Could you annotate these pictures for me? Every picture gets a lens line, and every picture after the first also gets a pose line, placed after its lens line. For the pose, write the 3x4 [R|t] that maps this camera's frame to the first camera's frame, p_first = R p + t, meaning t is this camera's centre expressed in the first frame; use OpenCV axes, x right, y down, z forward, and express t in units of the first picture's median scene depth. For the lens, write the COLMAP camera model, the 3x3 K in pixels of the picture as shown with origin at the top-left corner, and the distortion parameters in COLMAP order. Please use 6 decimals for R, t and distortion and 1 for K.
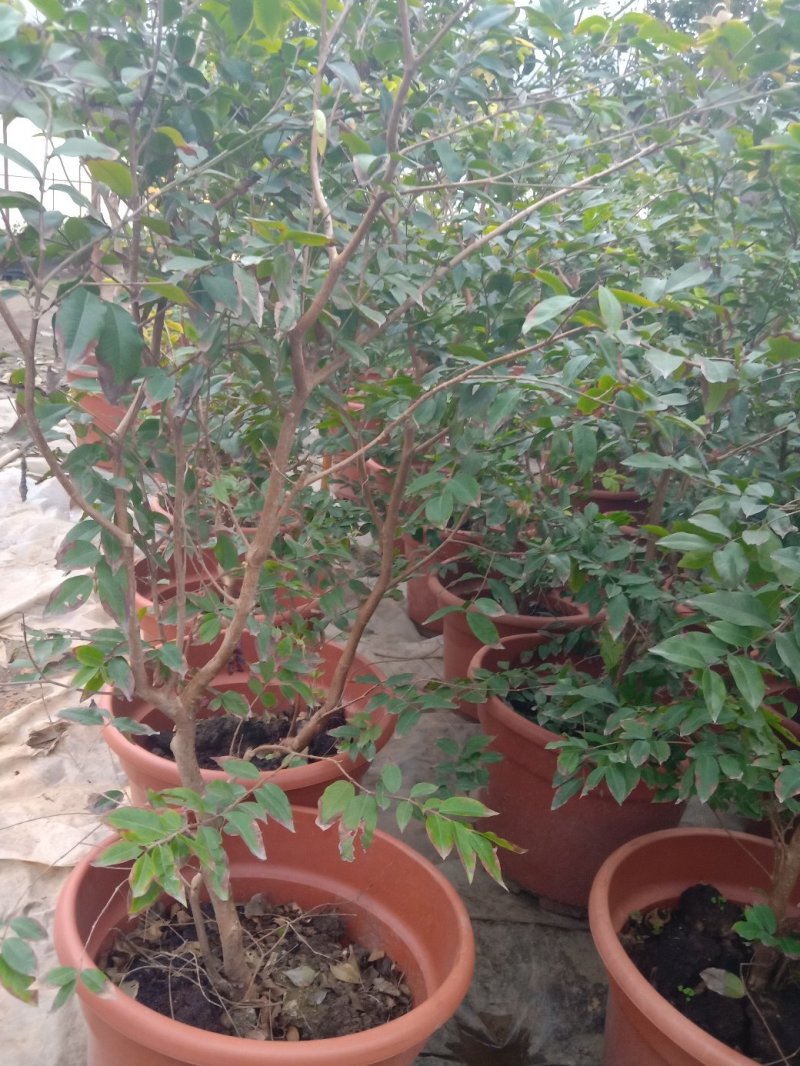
lens RADIAL K [[794.0, 0, 400.0], [0, 794.0, 533.0], [0, 0, 1]] dist [-0.006820, -0.064800]
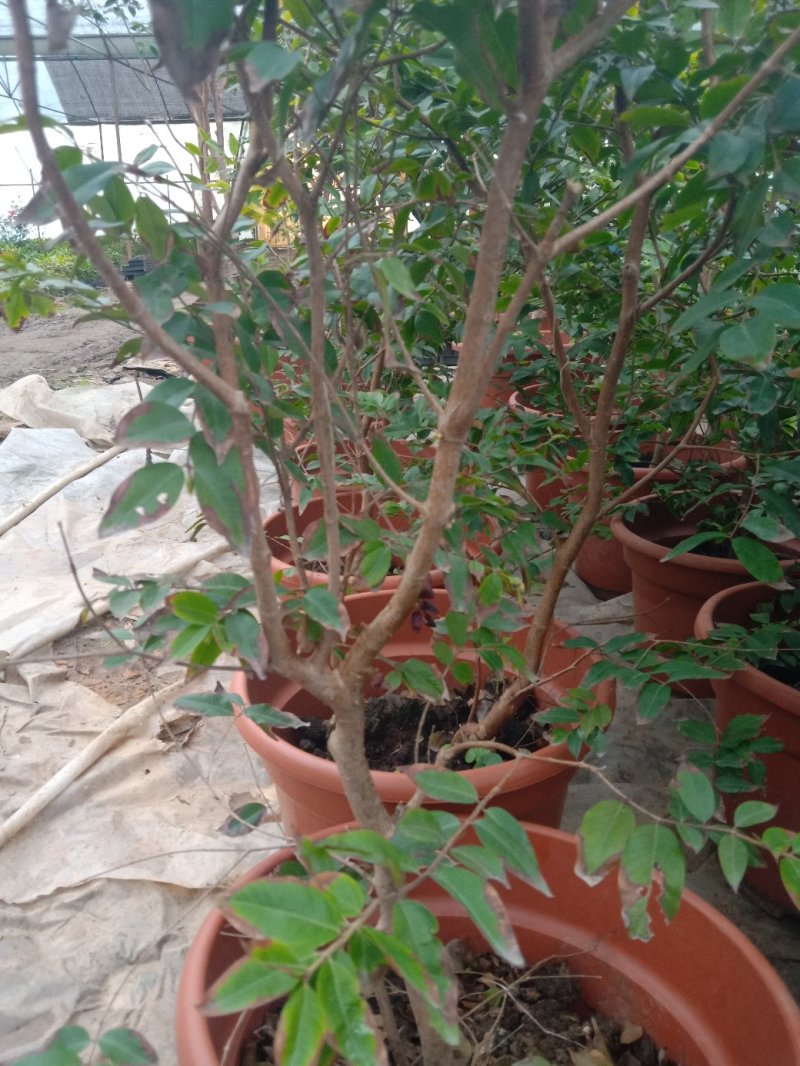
lens RADIAL K [[794.0, 0, 400.0], [0, 794.0, 533.0], [0, 0, 1]] dist [-0.006820, -0.064800]
pose [[0.985454, -0.058815, -0.159438, -0.108983], [0.062949, 0.997796, 0.020999, 0.077442], [0.157851, -0.030730, 0.986985, 0.343860]]
